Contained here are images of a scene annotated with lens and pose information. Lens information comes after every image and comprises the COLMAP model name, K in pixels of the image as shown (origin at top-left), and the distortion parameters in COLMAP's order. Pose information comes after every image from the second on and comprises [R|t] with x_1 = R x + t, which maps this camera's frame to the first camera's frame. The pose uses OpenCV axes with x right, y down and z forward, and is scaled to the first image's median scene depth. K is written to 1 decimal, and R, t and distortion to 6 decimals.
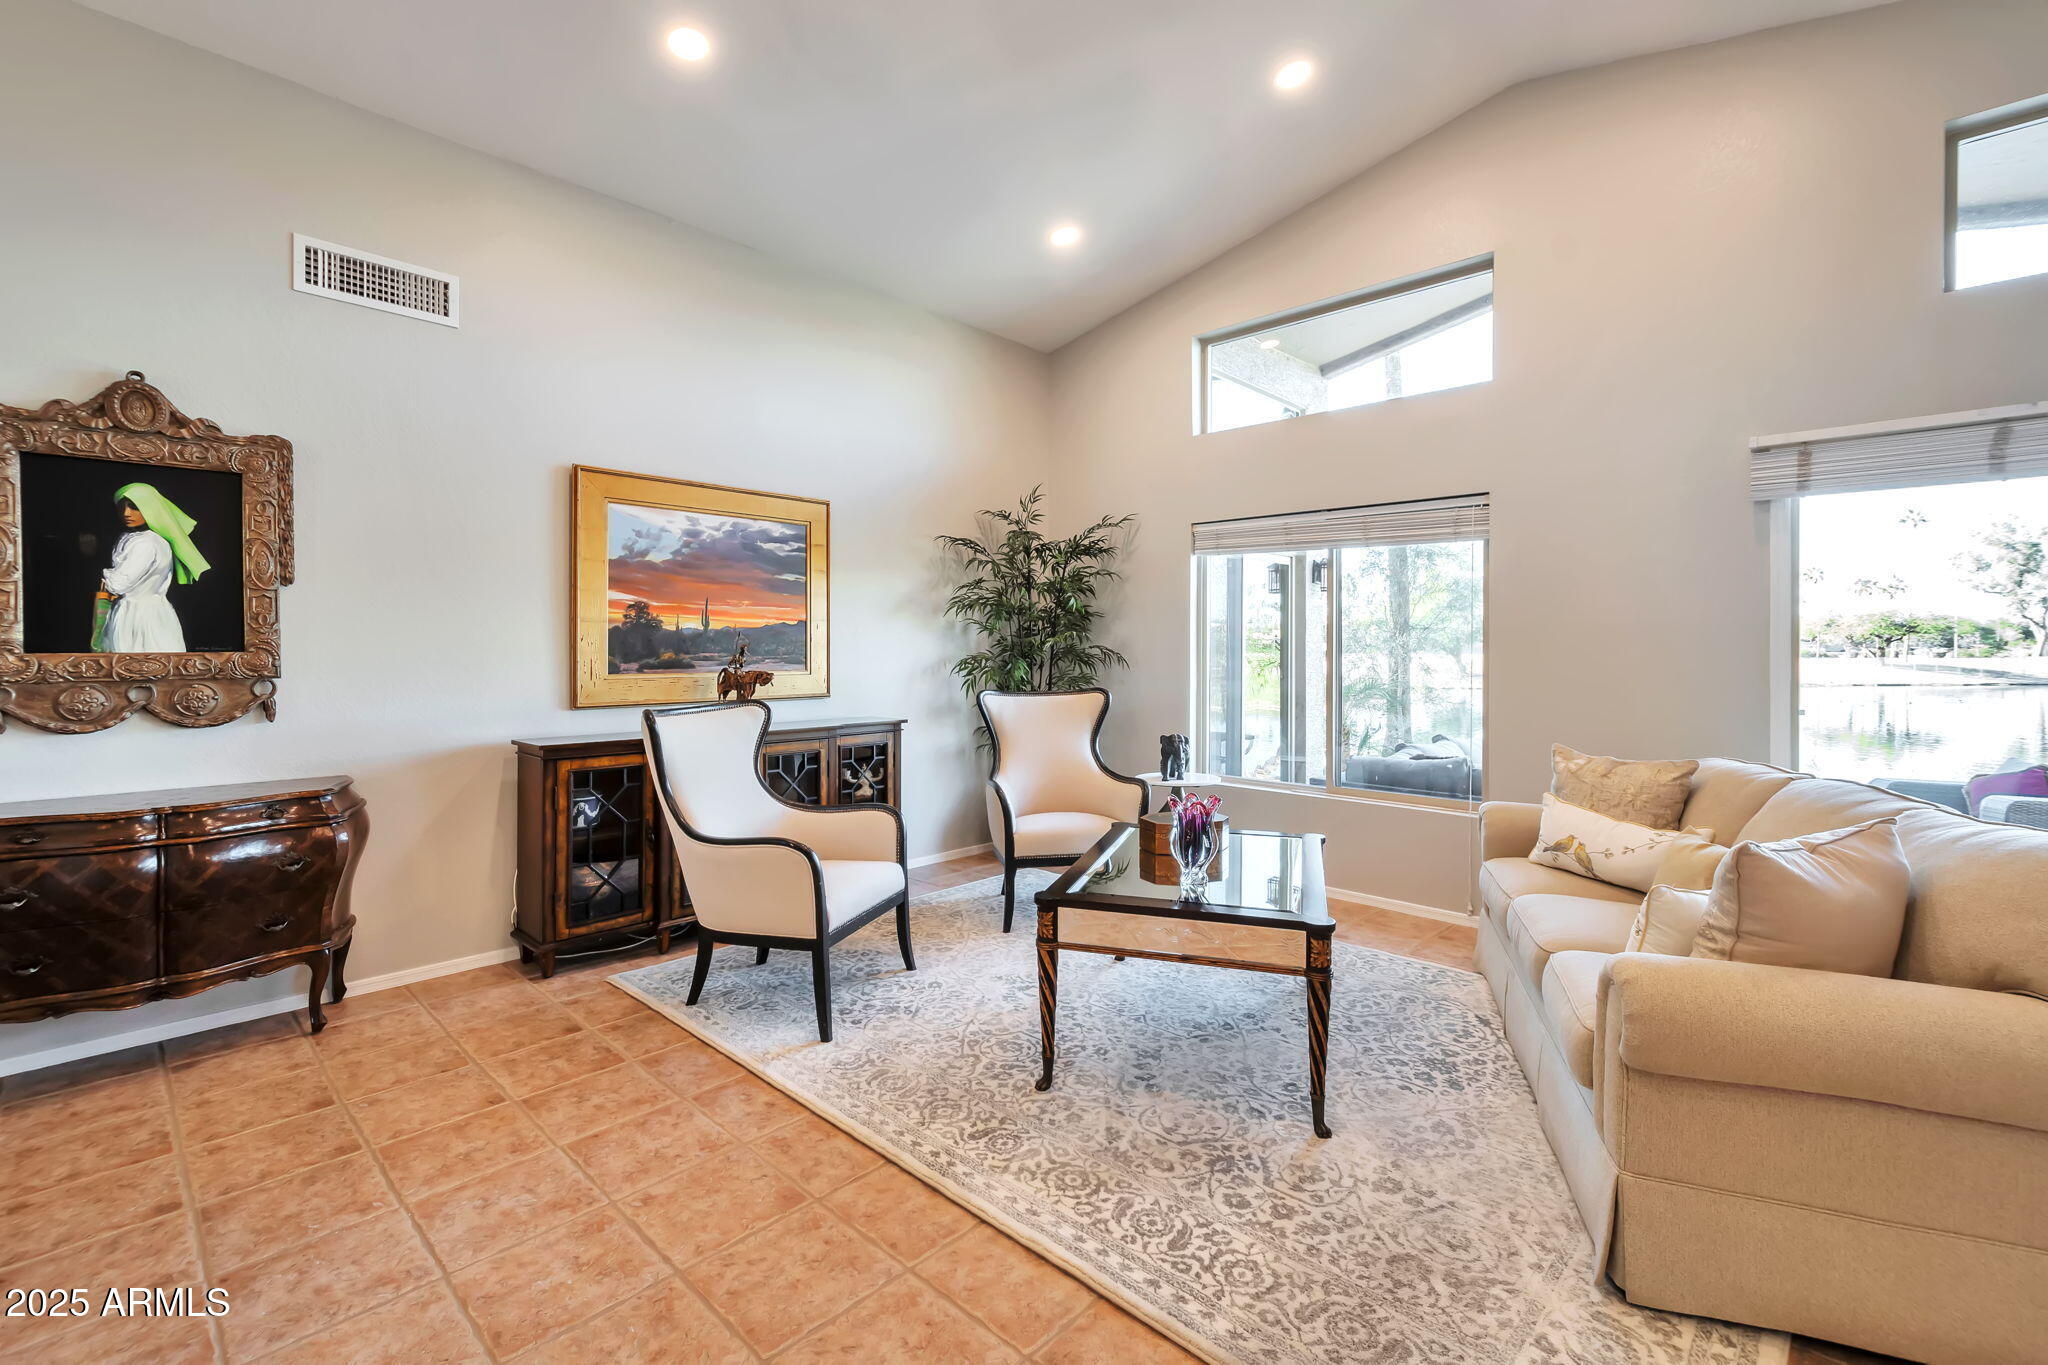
lens RADIAL K [[897.0, 0, 1012.6], [0, 897.0, 652.5], [0, 0, 1]] dist [0.003393, -0.001252]
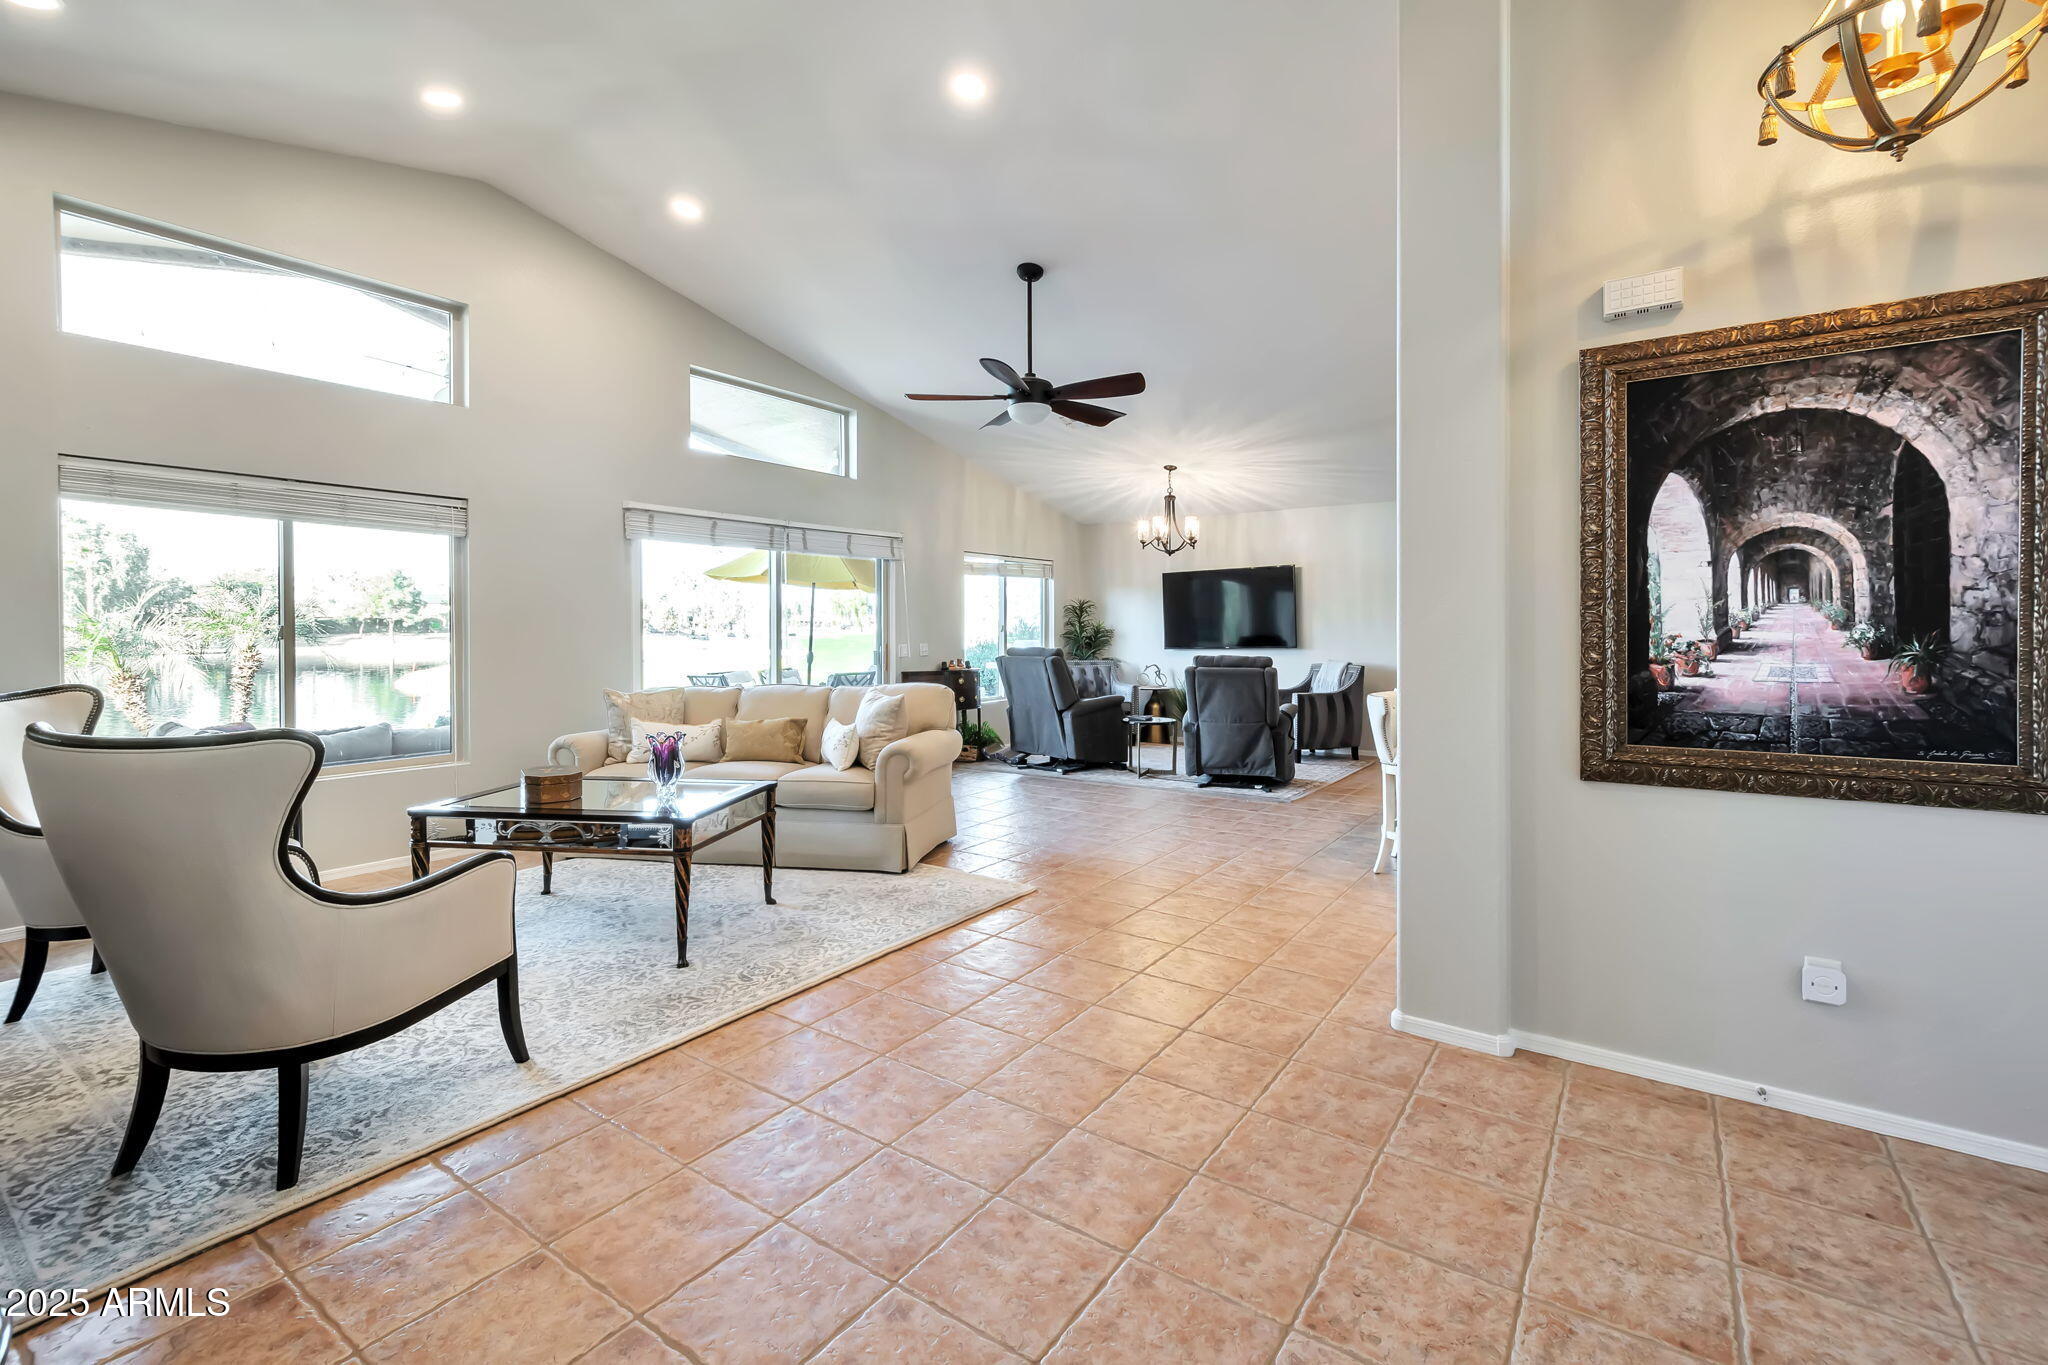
lens RADIAL K [[897.0, 0, 1012.6], [0, 897.0, 652.5], [0, 0, 1]] dist [0.003393, -0.001252]
pose [[-0.143755, -0.034510, 0.989011, -1.309178], [0.007352, 0.999327, 0.035939, -0.010472], [-0.989586, 0.012438, -0.143405, 0.712413]]
